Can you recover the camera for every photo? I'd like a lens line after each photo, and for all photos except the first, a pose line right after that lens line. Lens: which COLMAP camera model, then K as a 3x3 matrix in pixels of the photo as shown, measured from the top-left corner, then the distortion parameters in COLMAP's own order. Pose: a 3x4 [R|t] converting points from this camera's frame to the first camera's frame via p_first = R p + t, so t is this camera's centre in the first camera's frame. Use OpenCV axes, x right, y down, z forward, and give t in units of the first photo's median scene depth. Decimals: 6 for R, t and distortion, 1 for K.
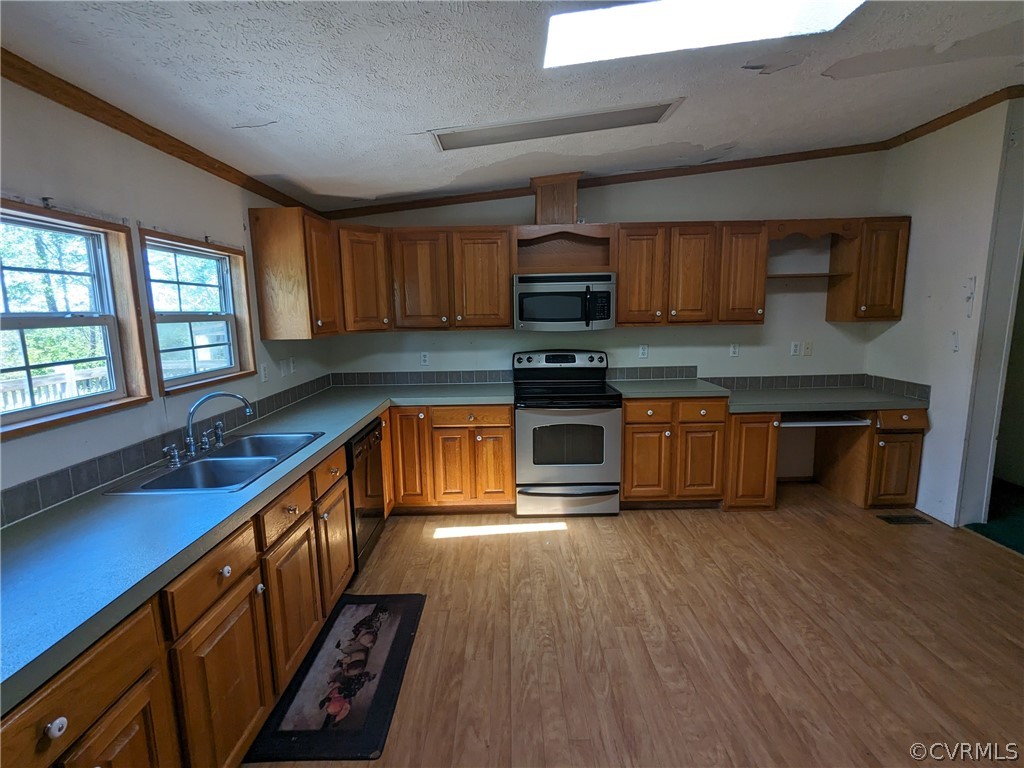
lens RADIAL K [[486.5, 0, 512.7], [0, 486.5, 382.8], [0, 0, 1]] dist [0.001112, 0.003314]
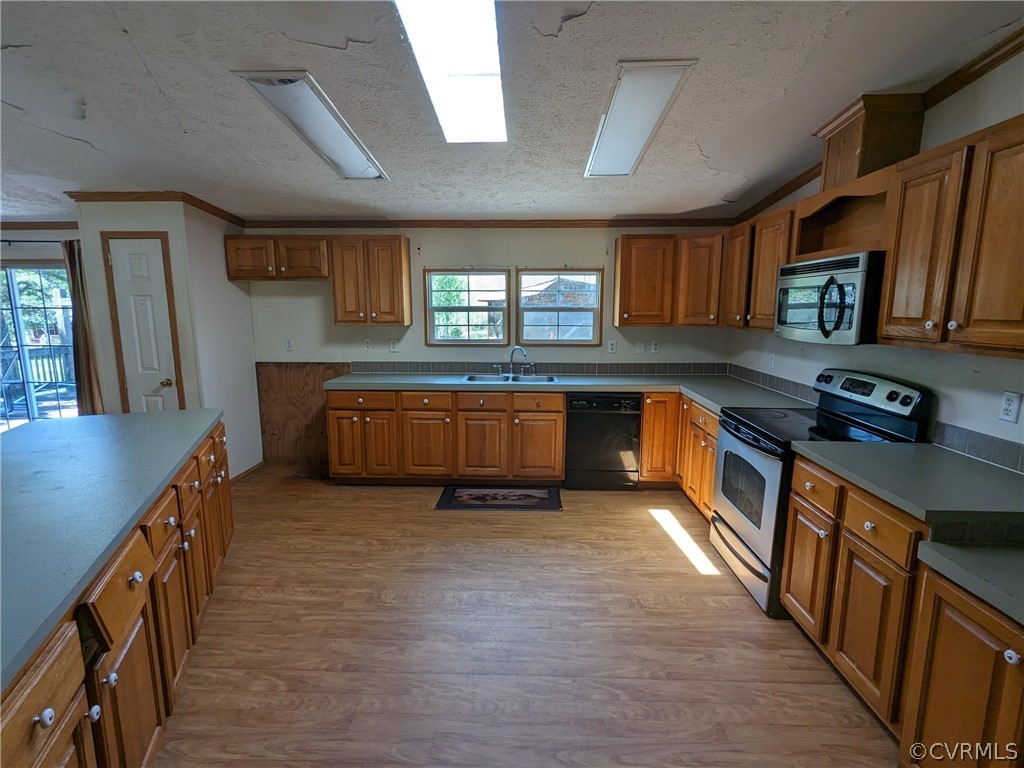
lens RADIAL K [[486.5, 0, 512.7], [0, 486.5, 382.8], [0, 0, 1]] dist [0.001112, 0.003314]
pose [[-0.039377, 0.173815, -0.983991, 0.870050], [-0.150239, 0.972530, 0.177803, -0.115855], [0.987865, 0.154835, -0.012182, 0.623908]]
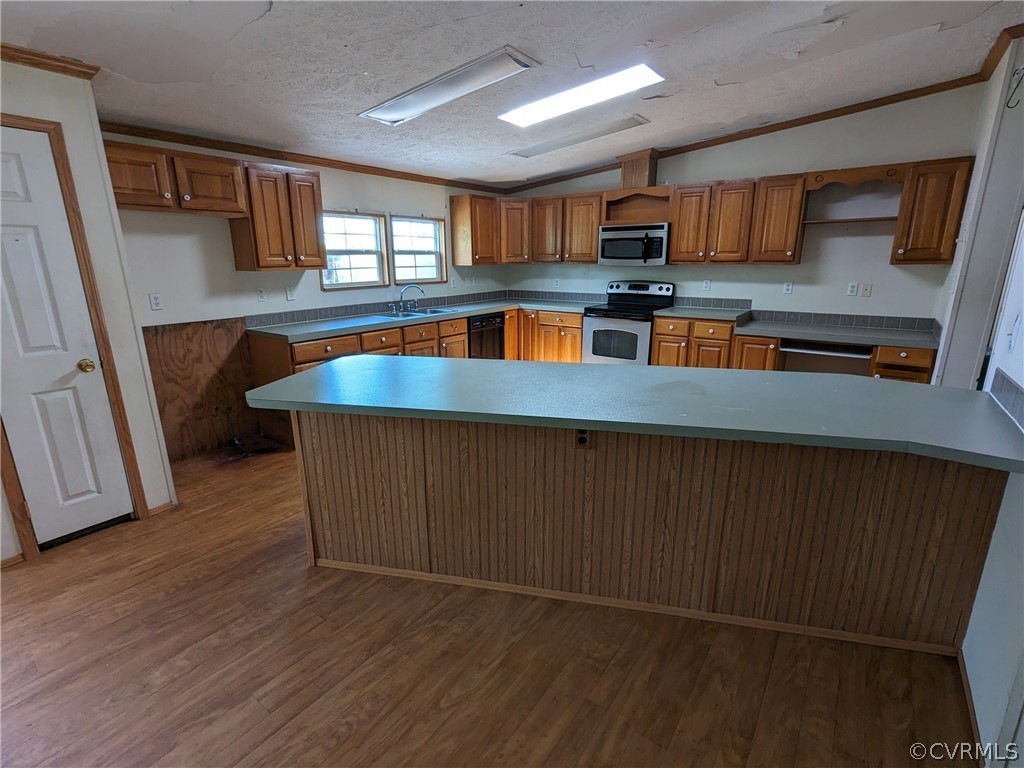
lens RADIAL K [[486.5, 0, 512.7], [0, 486.5, 382.8], [0, 0, 1]] dist [0.001112, 0.003314]
pose [[0.802354, 0.162907, -0.574186, 0.738580], [-0.096826, 0.984813, 0.144109, 0.060422], [0.588942, -0.060030, 0.805942, -0.386027]]
